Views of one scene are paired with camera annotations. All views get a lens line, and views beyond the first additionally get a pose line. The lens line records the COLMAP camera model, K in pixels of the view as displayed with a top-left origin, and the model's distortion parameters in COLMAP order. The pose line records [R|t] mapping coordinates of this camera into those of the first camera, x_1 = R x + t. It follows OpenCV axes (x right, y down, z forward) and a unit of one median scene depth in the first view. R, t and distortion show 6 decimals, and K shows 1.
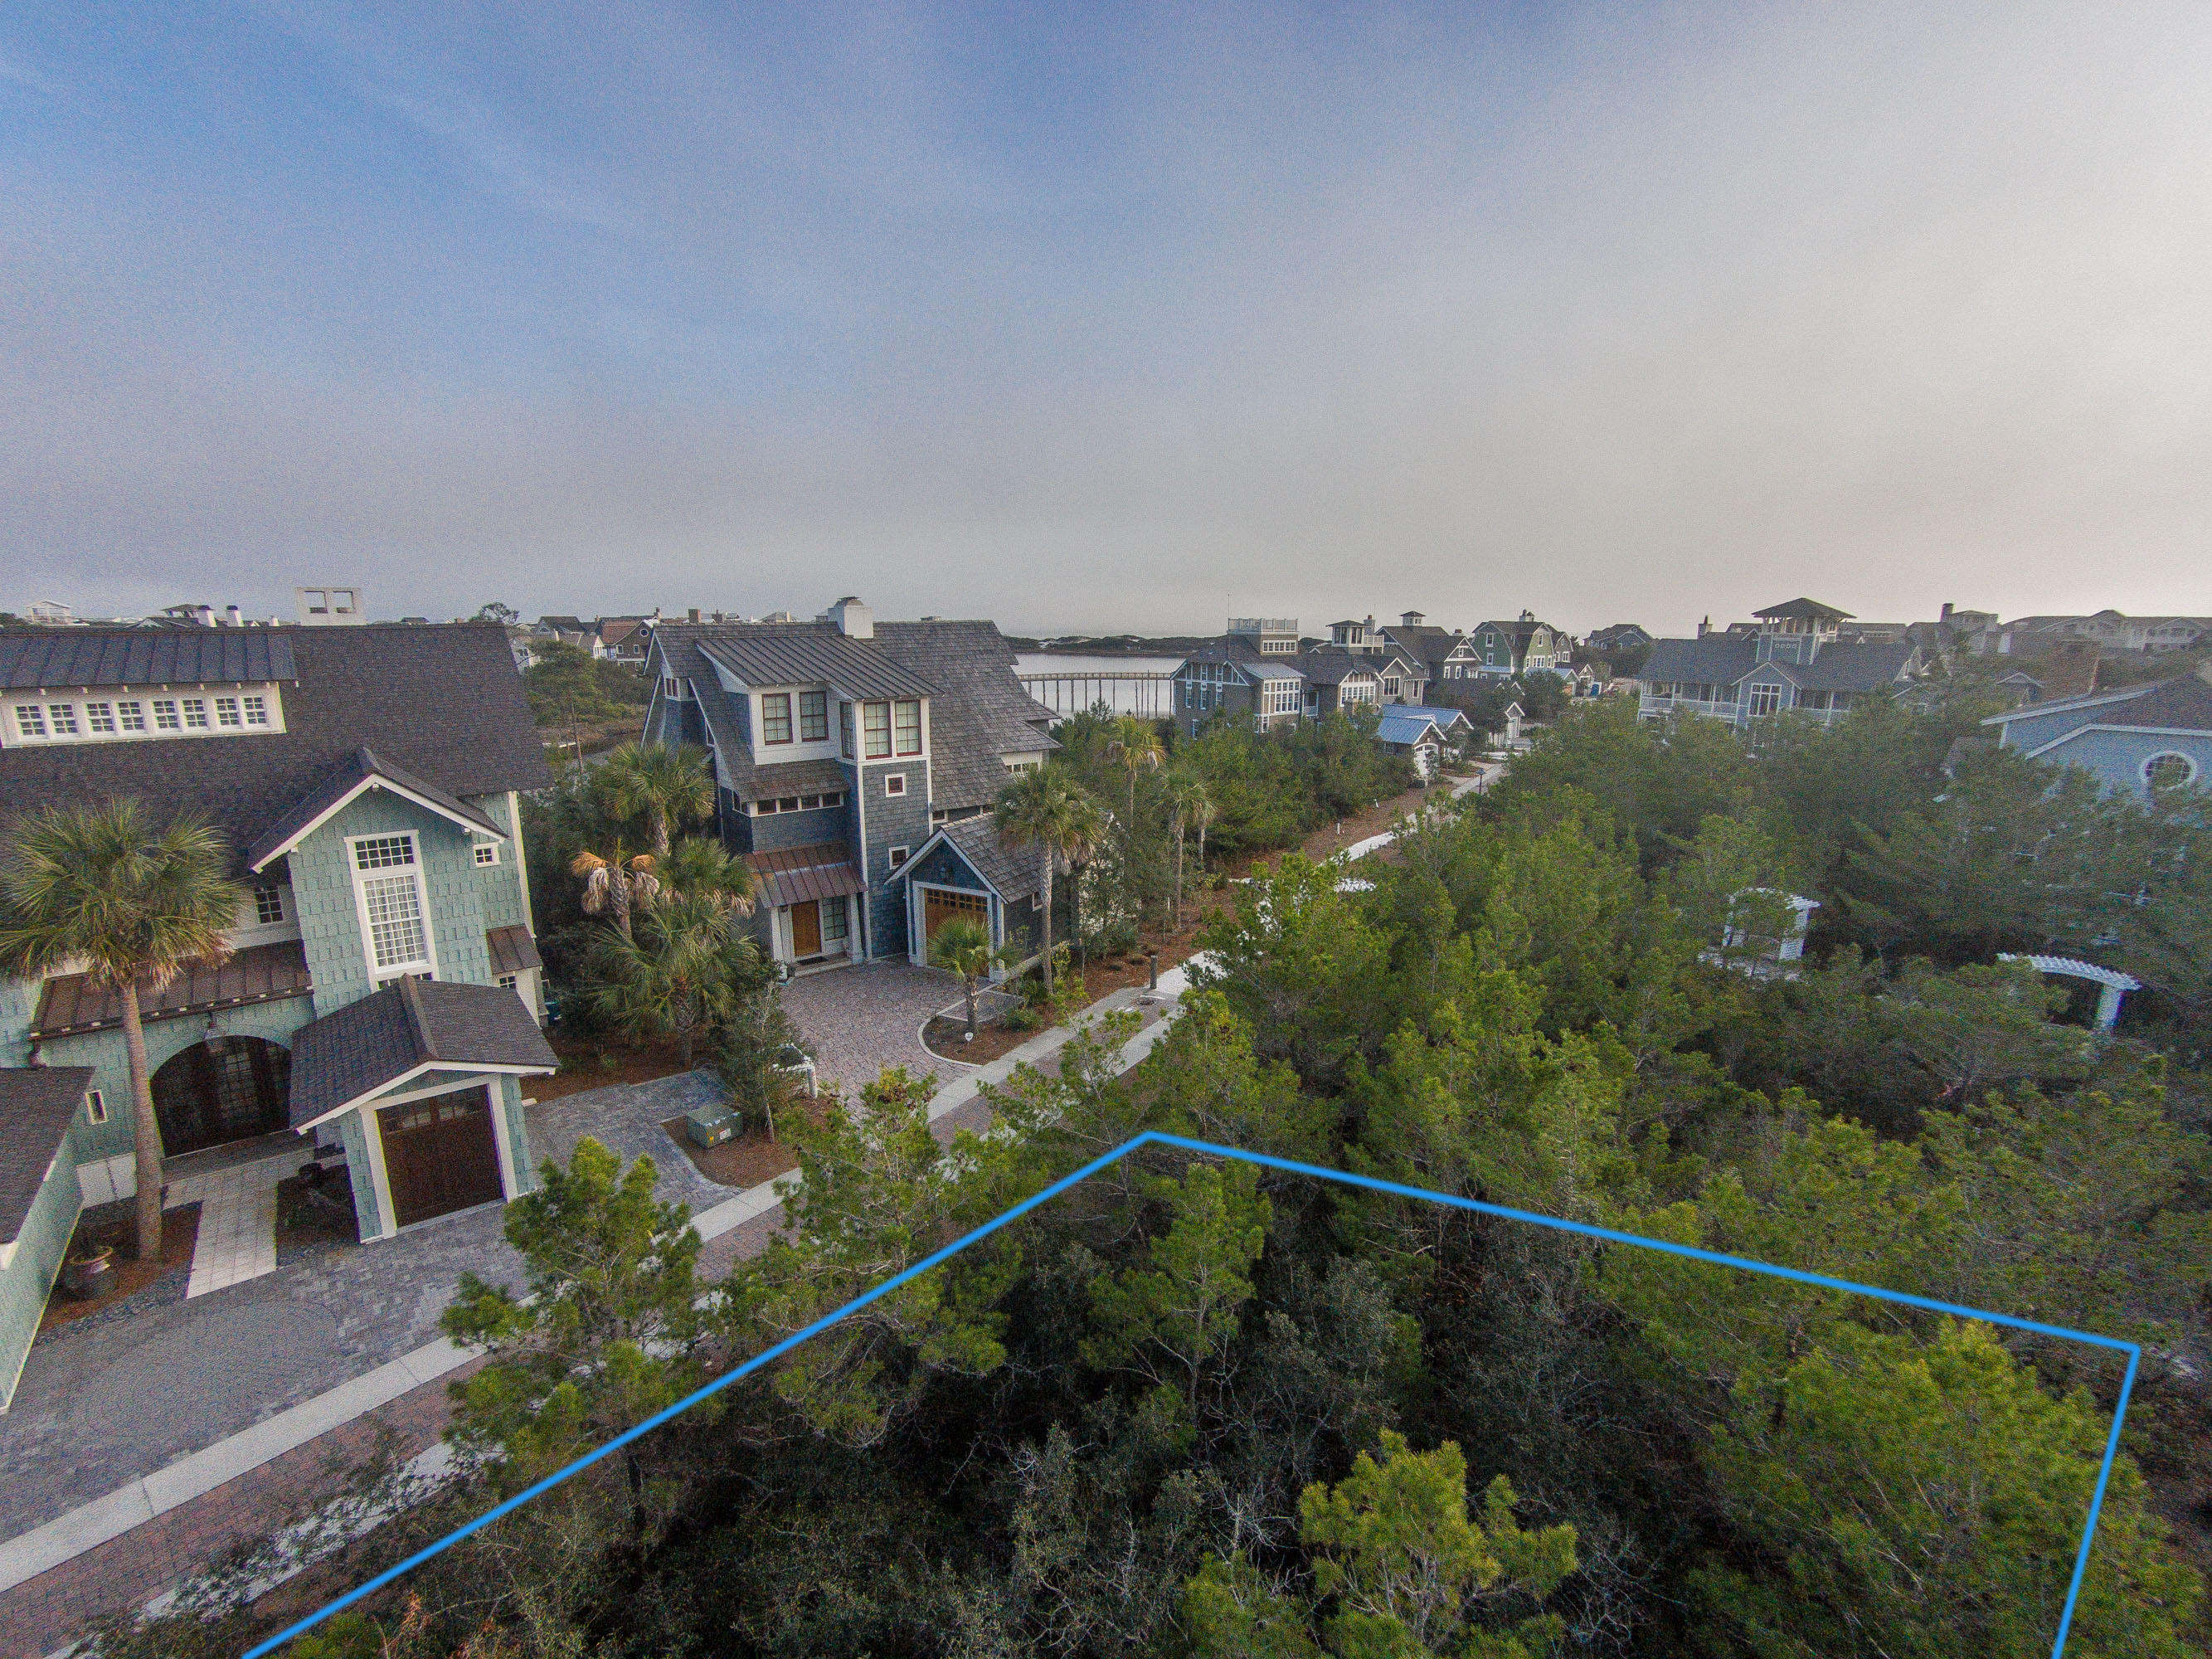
lens RADIAL K [[1069.1, 0, 1106.0], [0, 1069.1, 829.5], [0, 0, 1]] dist [-0.048245, 0.038983]
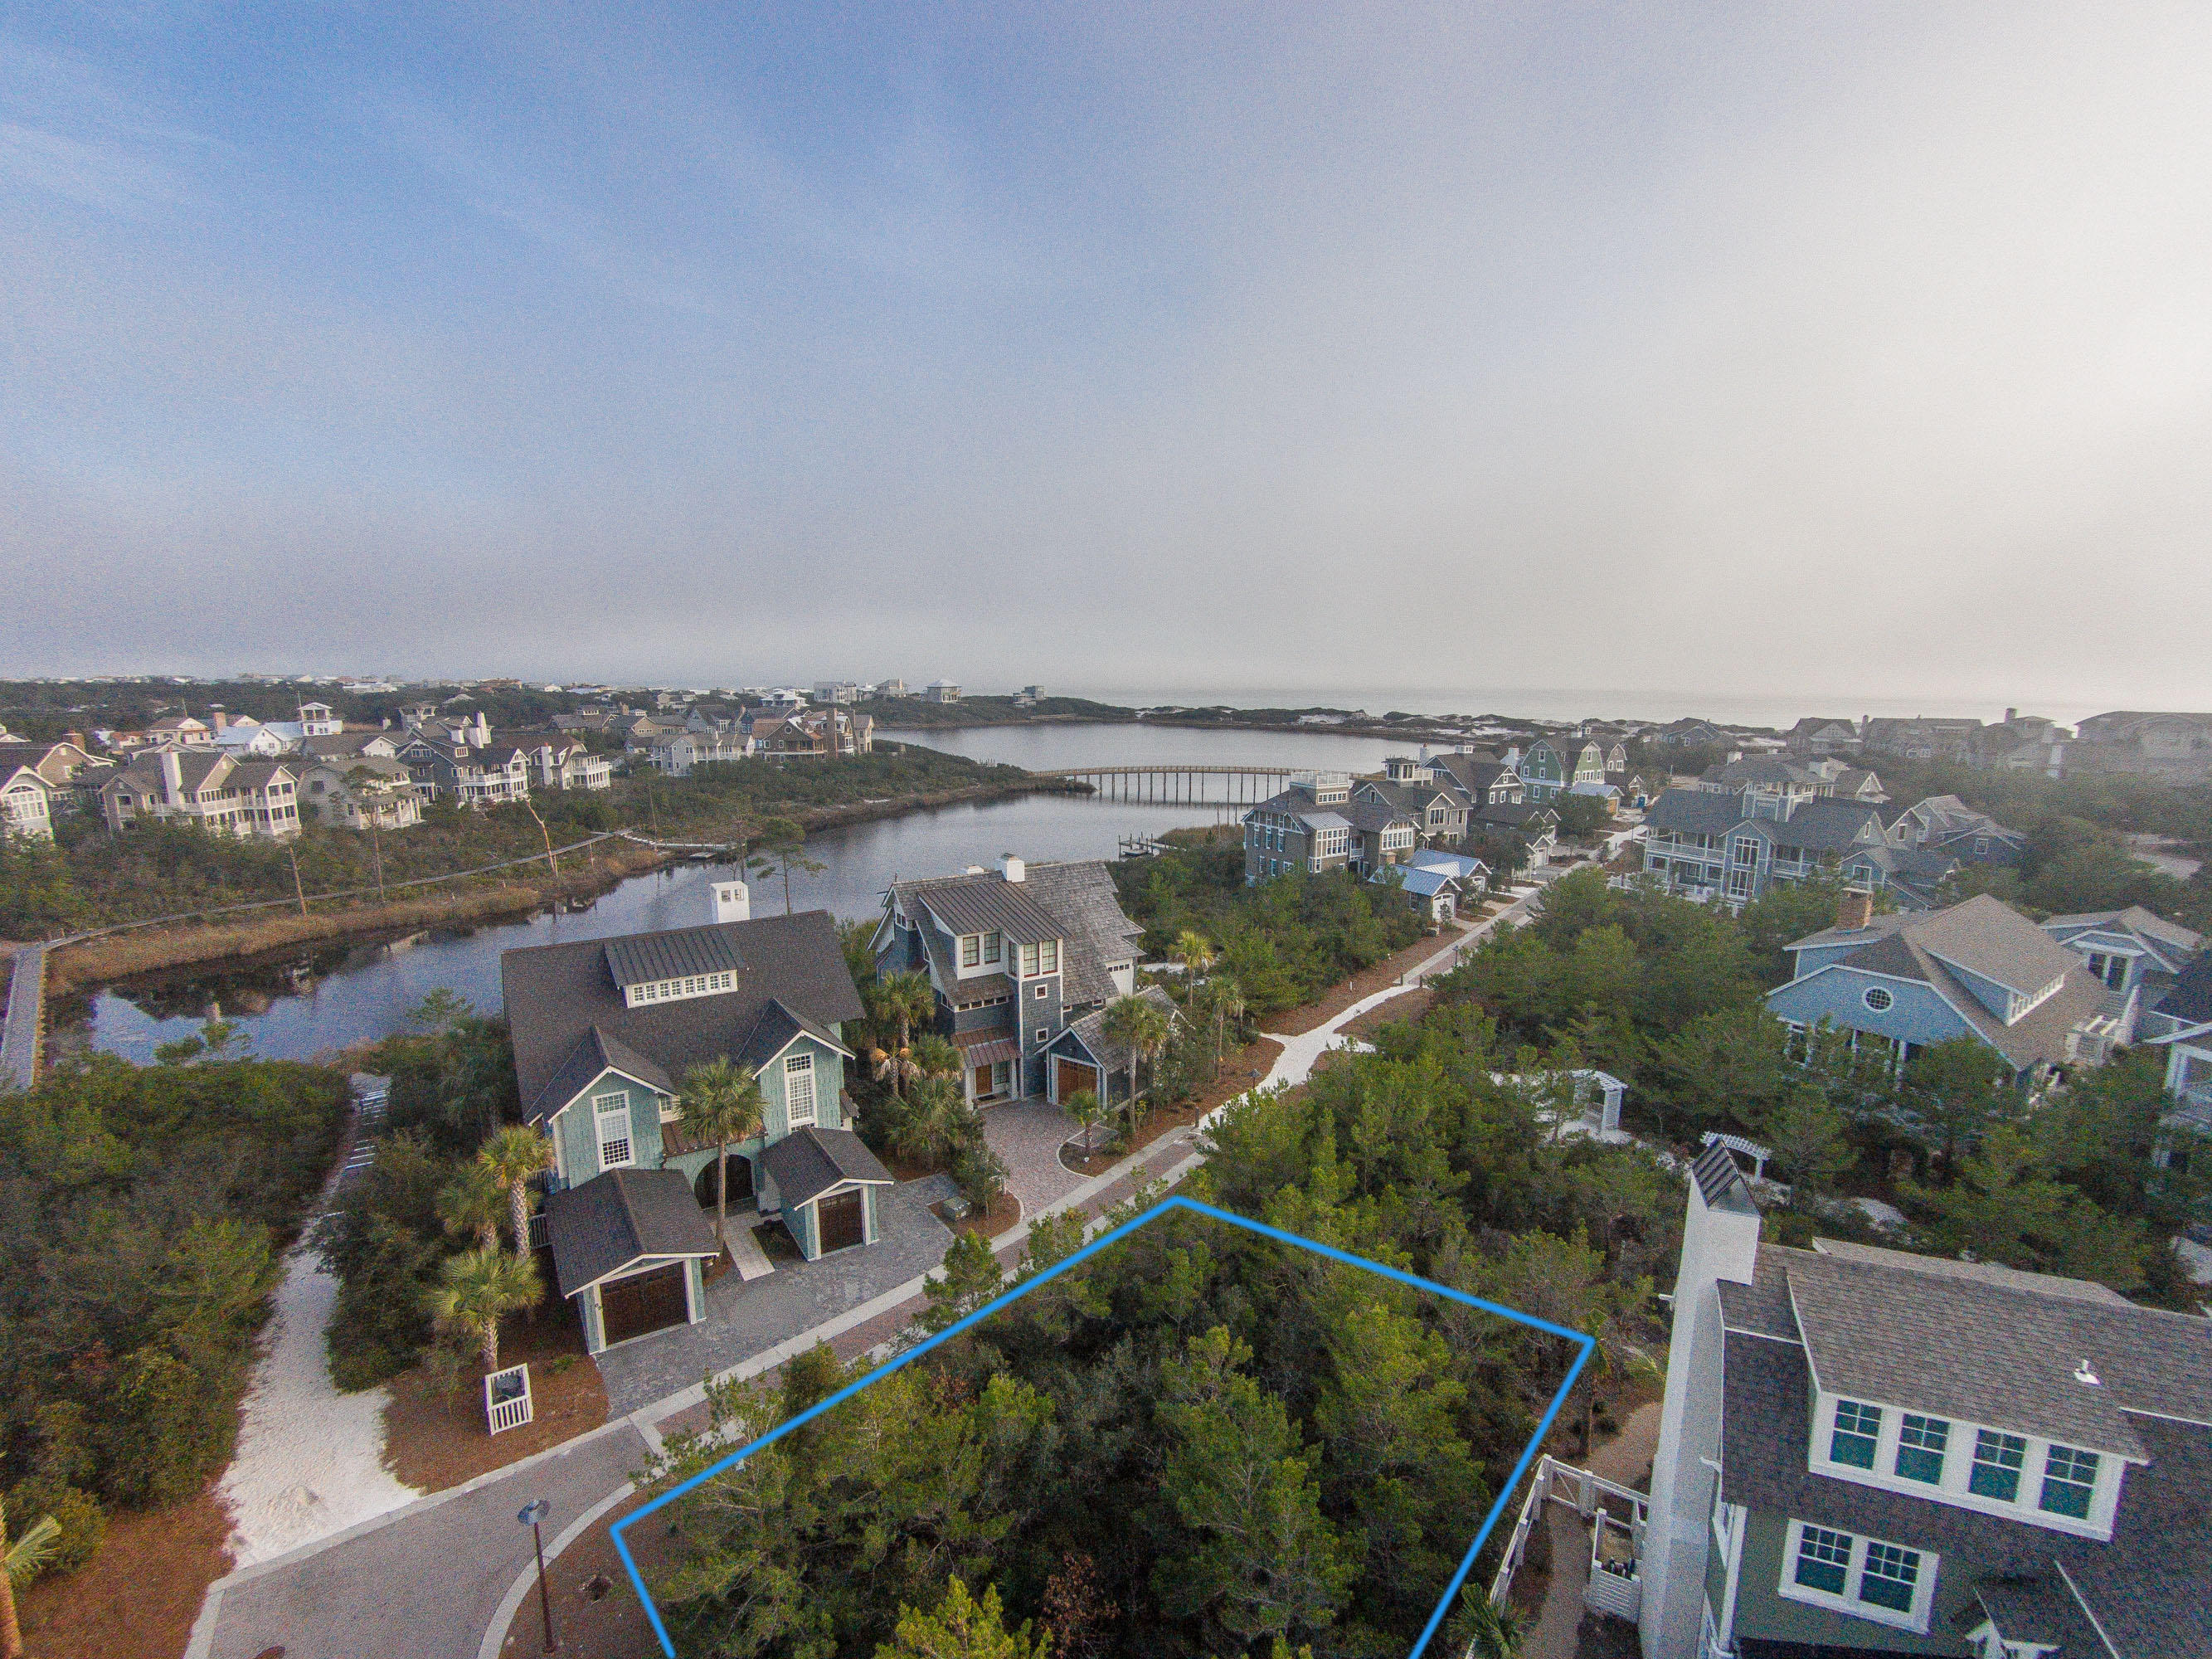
lens RADIAL K [[1069.1, 0, 1106.0], [0, 1069.1, 829.5], [0, 0, 1]] dist [-0.048245, 0.038983]
pose [[0.995968, 0.014168, -0.088585, 0.041976], [-0.017915, 0.998972, -0.041645, -0.225657], [0.087903, 0.043064, 0.995198, -0.627554]]
